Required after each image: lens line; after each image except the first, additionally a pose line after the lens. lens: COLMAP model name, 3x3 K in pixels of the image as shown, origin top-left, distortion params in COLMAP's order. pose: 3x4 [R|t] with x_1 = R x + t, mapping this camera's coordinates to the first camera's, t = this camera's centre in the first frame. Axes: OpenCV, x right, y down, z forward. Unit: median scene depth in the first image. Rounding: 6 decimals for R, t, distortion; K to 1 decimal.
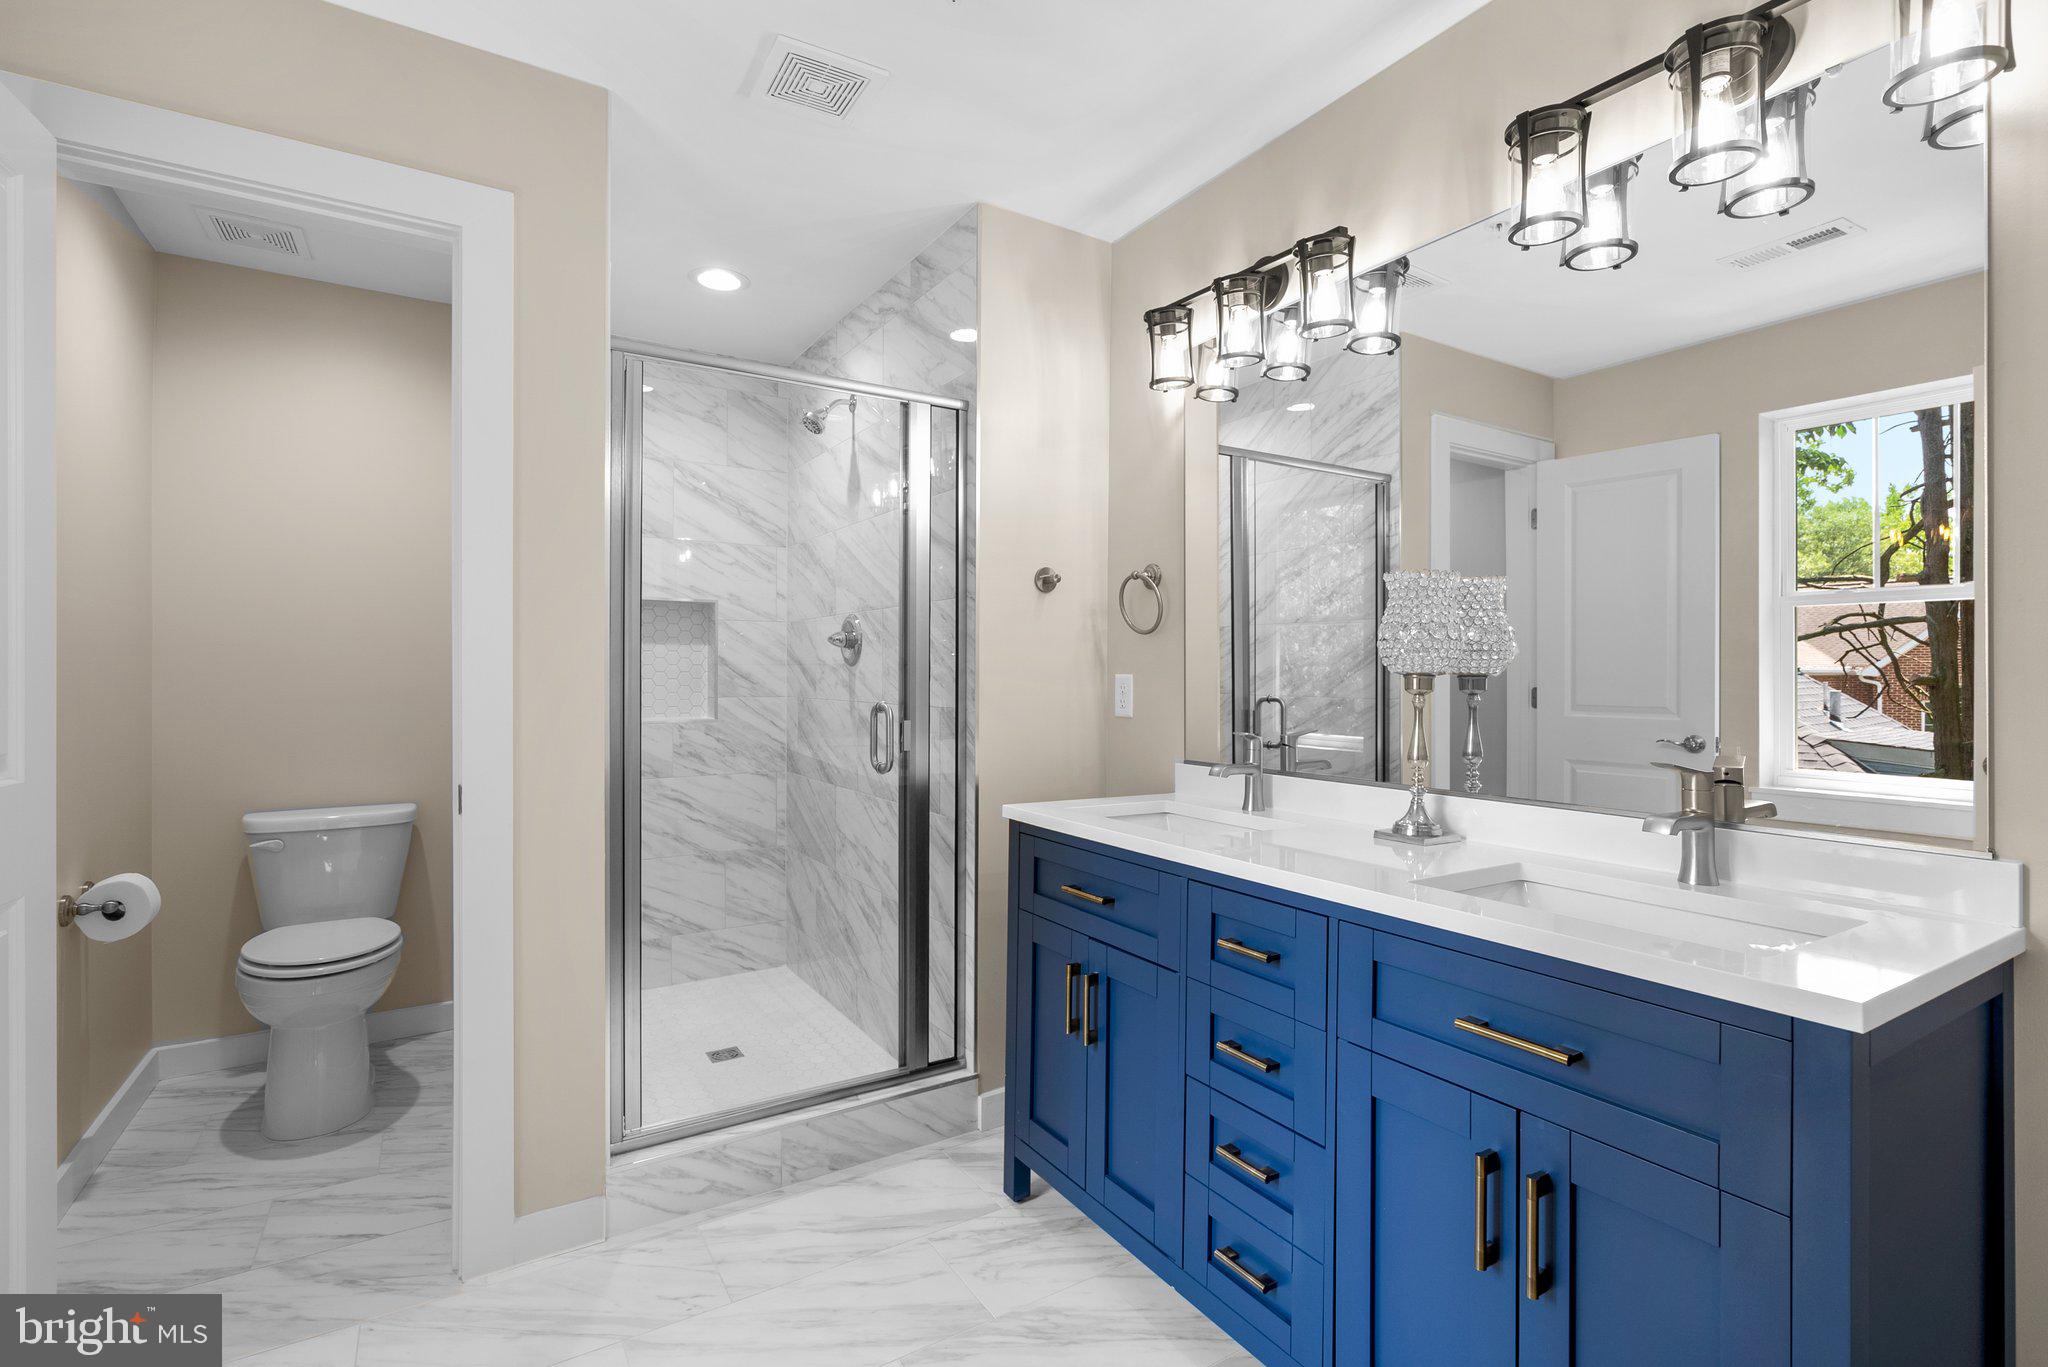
lens RADIAL K [[937.6, 0, 1031.5], [0, 937.6, 674.0], [0, 0, 1]] dist [-0.005982, 0.003671]
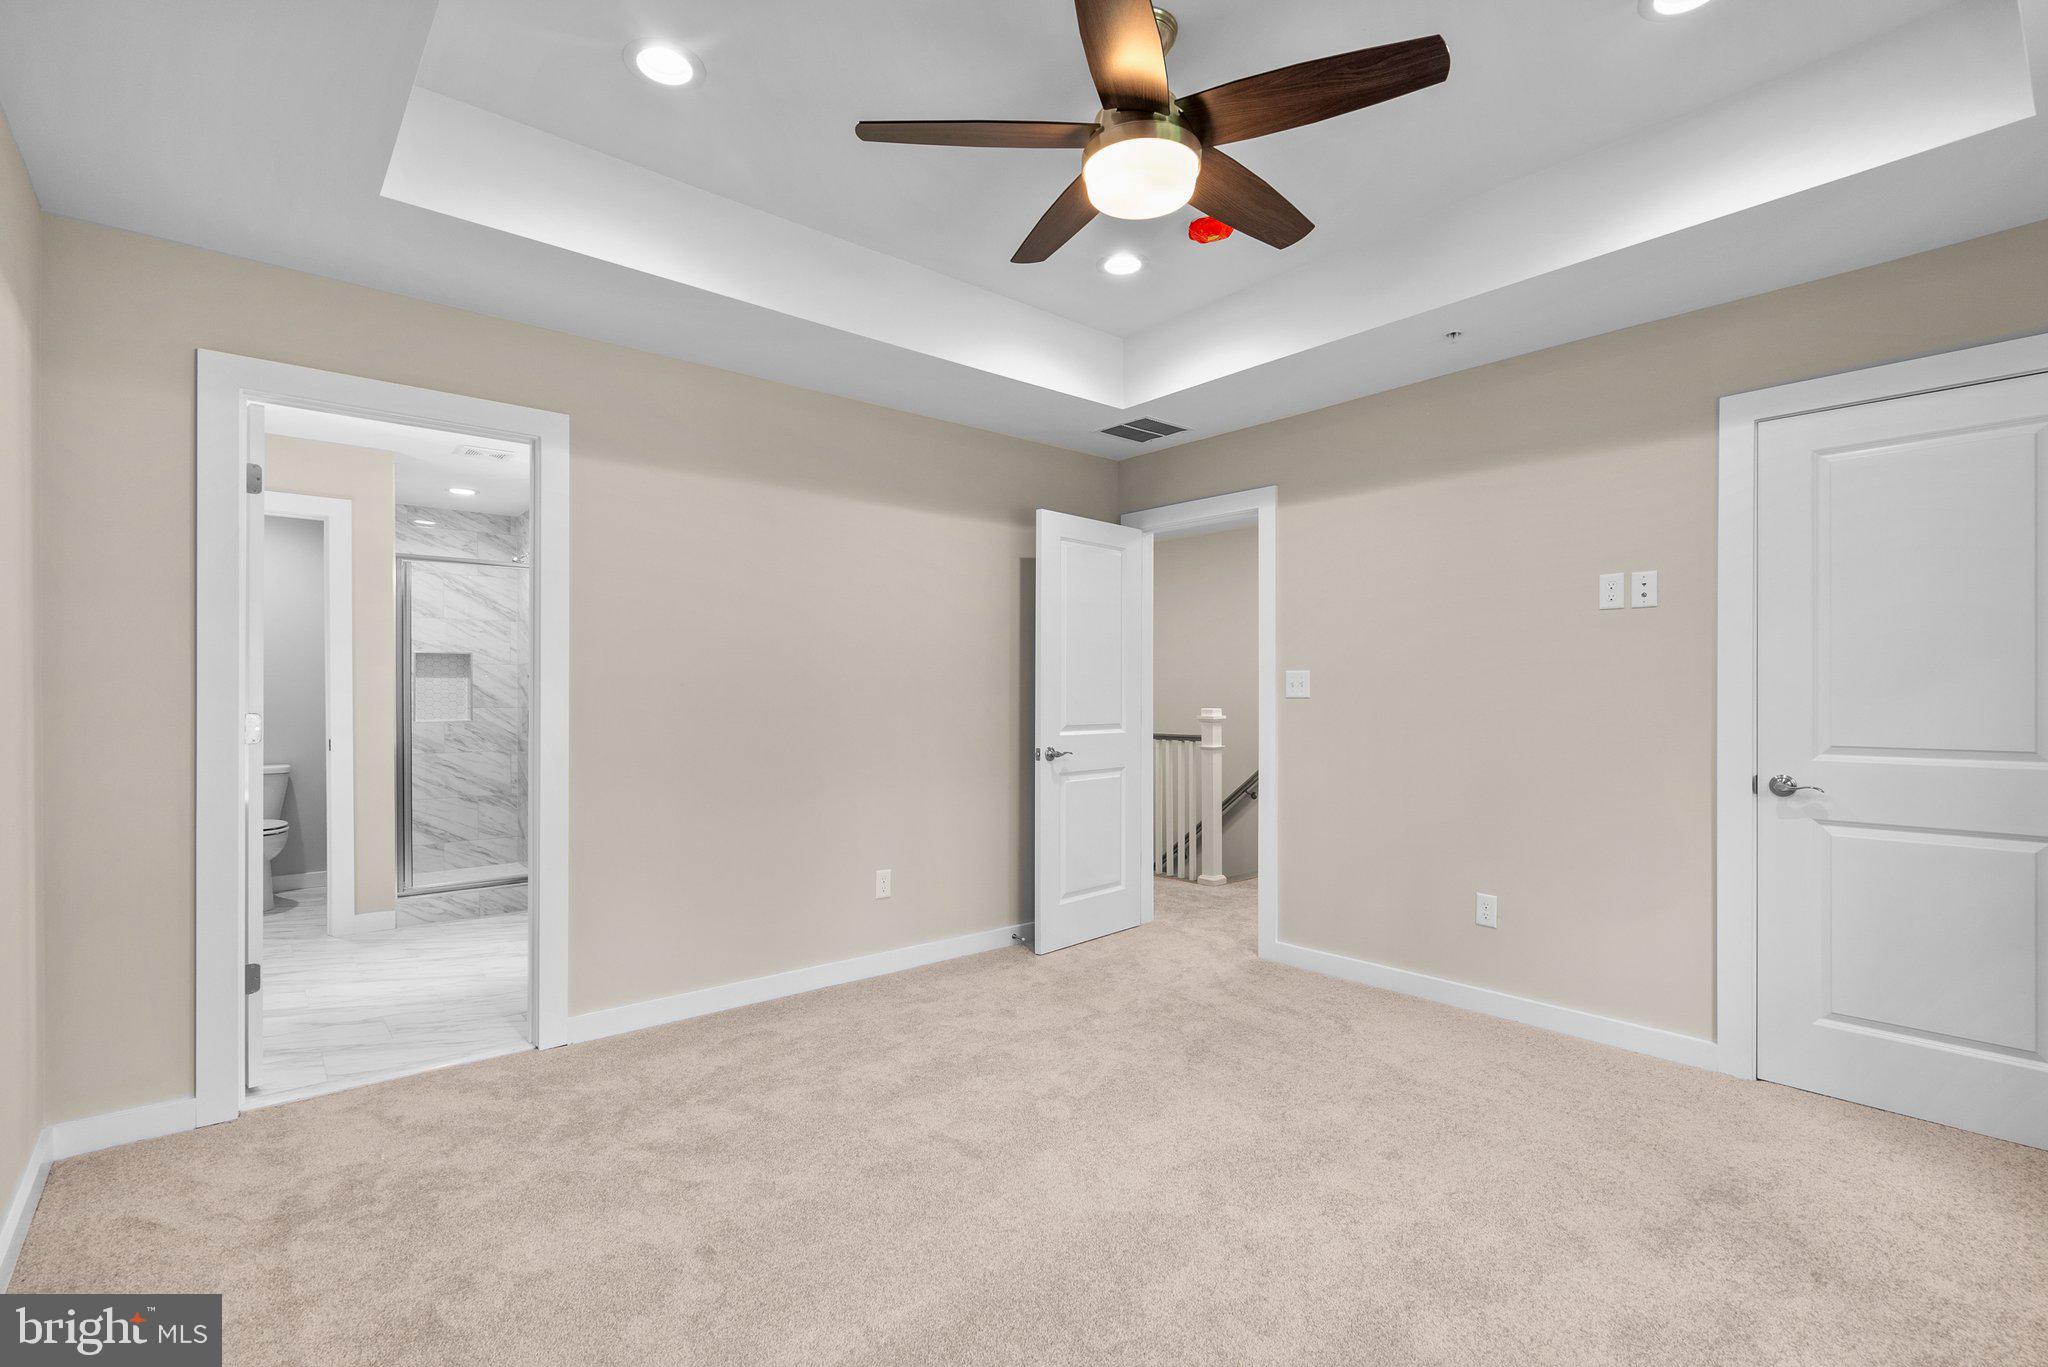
lens RADIAL K [[937.6, 0, 1022.9], [0, 937.6, 697.0], [0, 0, 1]] dist [-0.005982, 0.003671]
pose [[0.990761, -0.005376, 0.135513, 0.447395], [0.005608, 0.999983, -0.001325, 0.012851], [-0.135503, 0.002073, 0.990775, -0.873983]]
